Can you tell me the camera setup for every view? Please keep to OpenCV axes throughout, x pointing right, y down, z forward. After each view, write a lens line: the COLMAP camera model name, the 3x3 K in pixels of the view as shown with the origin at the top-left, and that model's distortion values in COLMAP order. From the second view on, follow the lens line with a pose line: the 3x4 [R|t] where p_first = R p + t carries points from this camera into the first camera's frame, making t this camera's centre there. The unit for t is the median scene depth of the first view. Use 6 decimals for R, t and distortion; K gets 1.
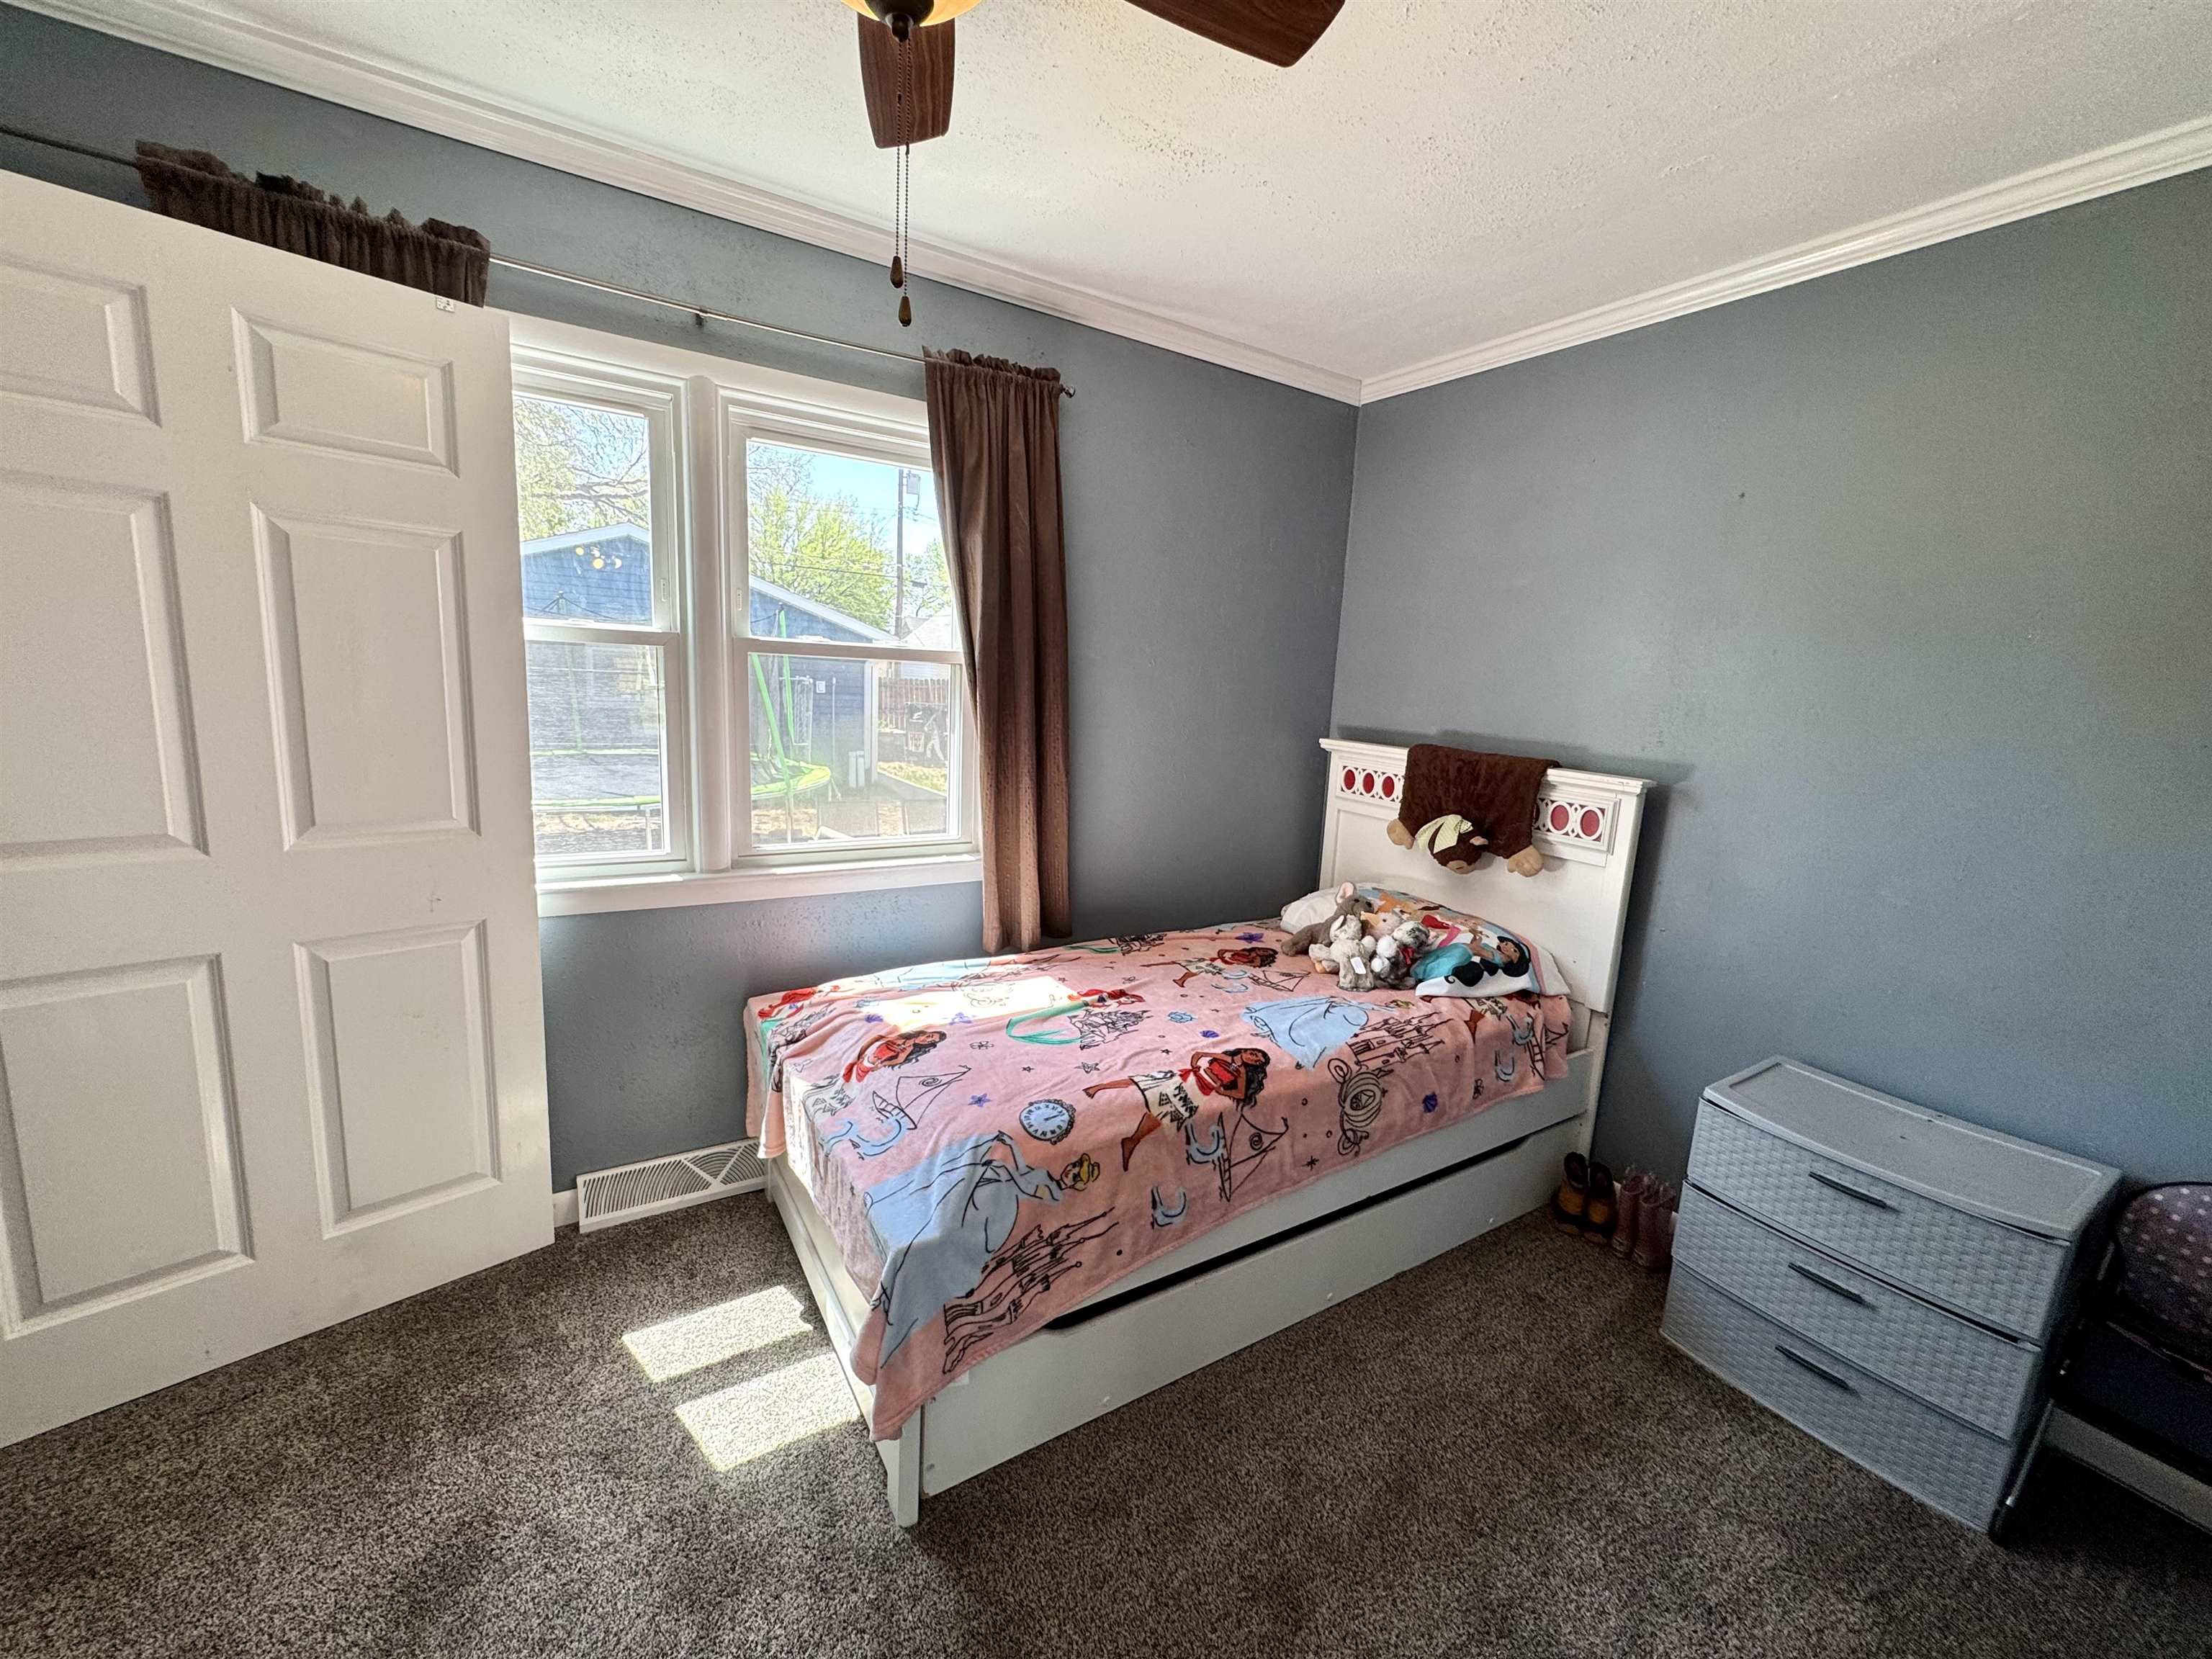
lens RADIAL K [[884.9, 0, 1108.6], [0, 884.9, 828.9], [0, 0, 1]] dist [-0.003504, 0.000356]
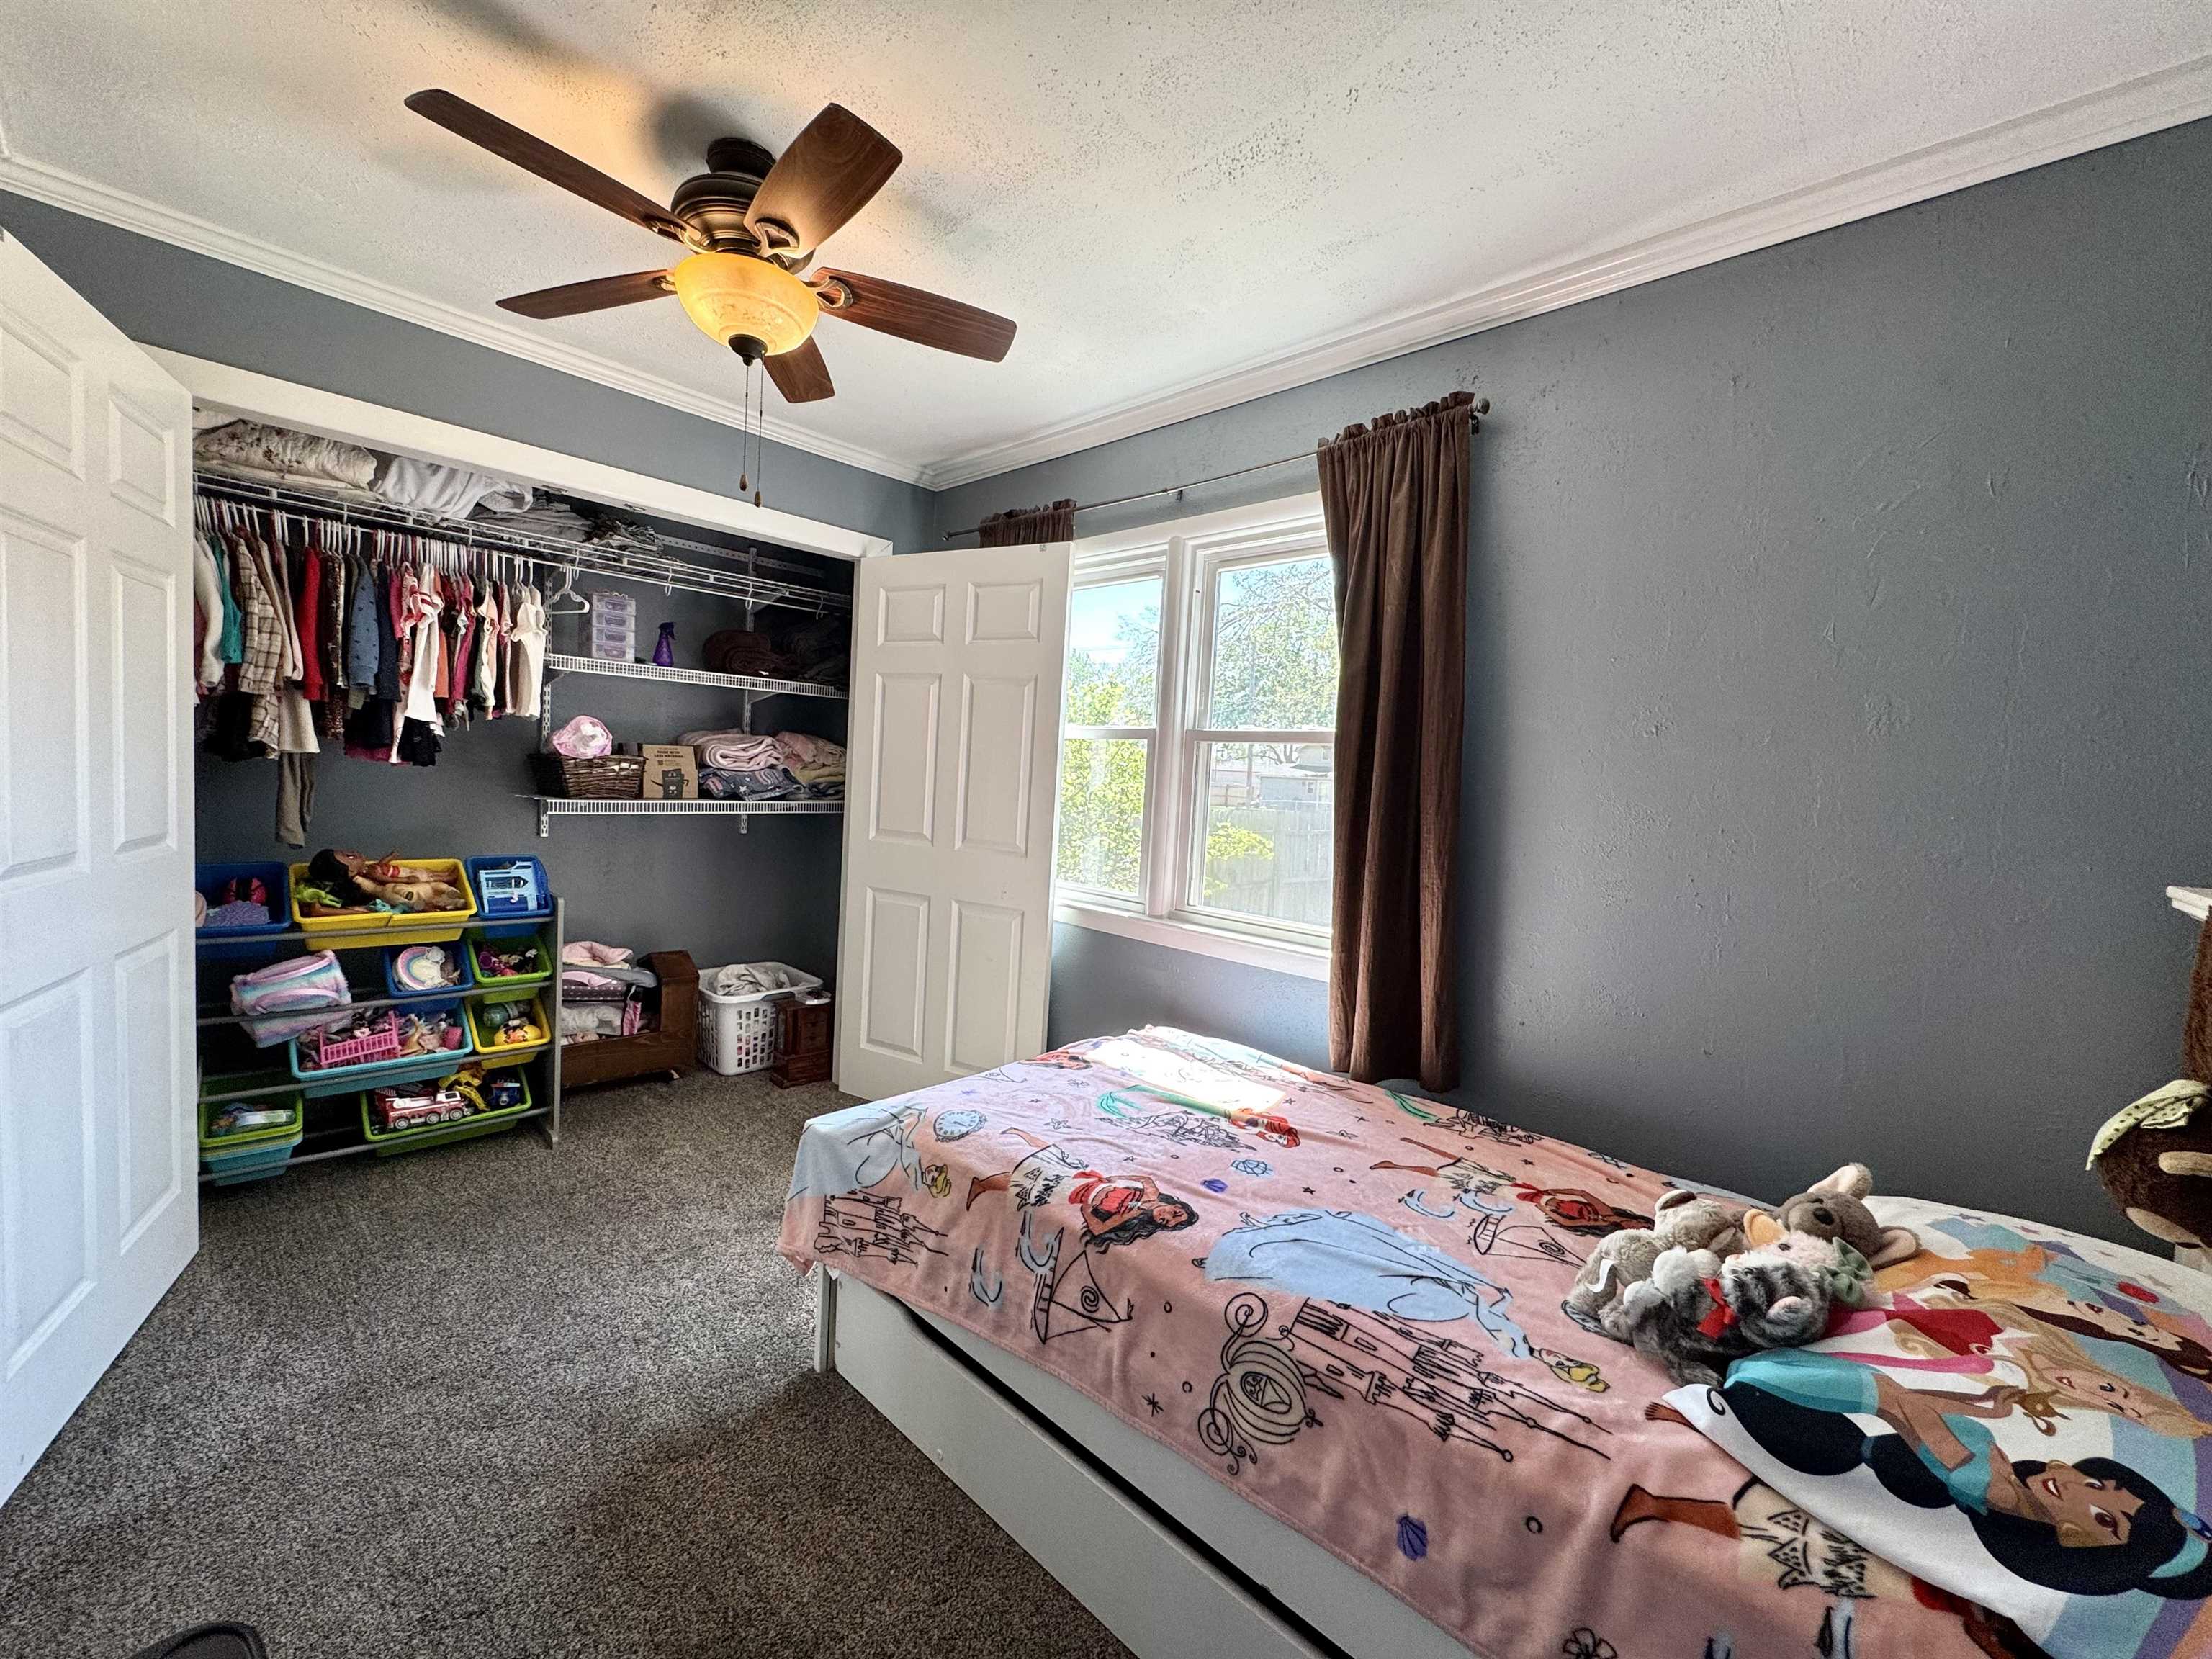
lens RADIAL K [[884.9, 0, 1105.1], [0, 884.9, 828.4], [0, 0, 1]] dist [-0.003504, 0.000356]
pose [[0.252609, 0.019505, -0.967372, 0.834567], [-0.208402, 0.977427, -0.034712, -0.017480], [0.944858, 0.210371, 0.250972, 0.684825]]
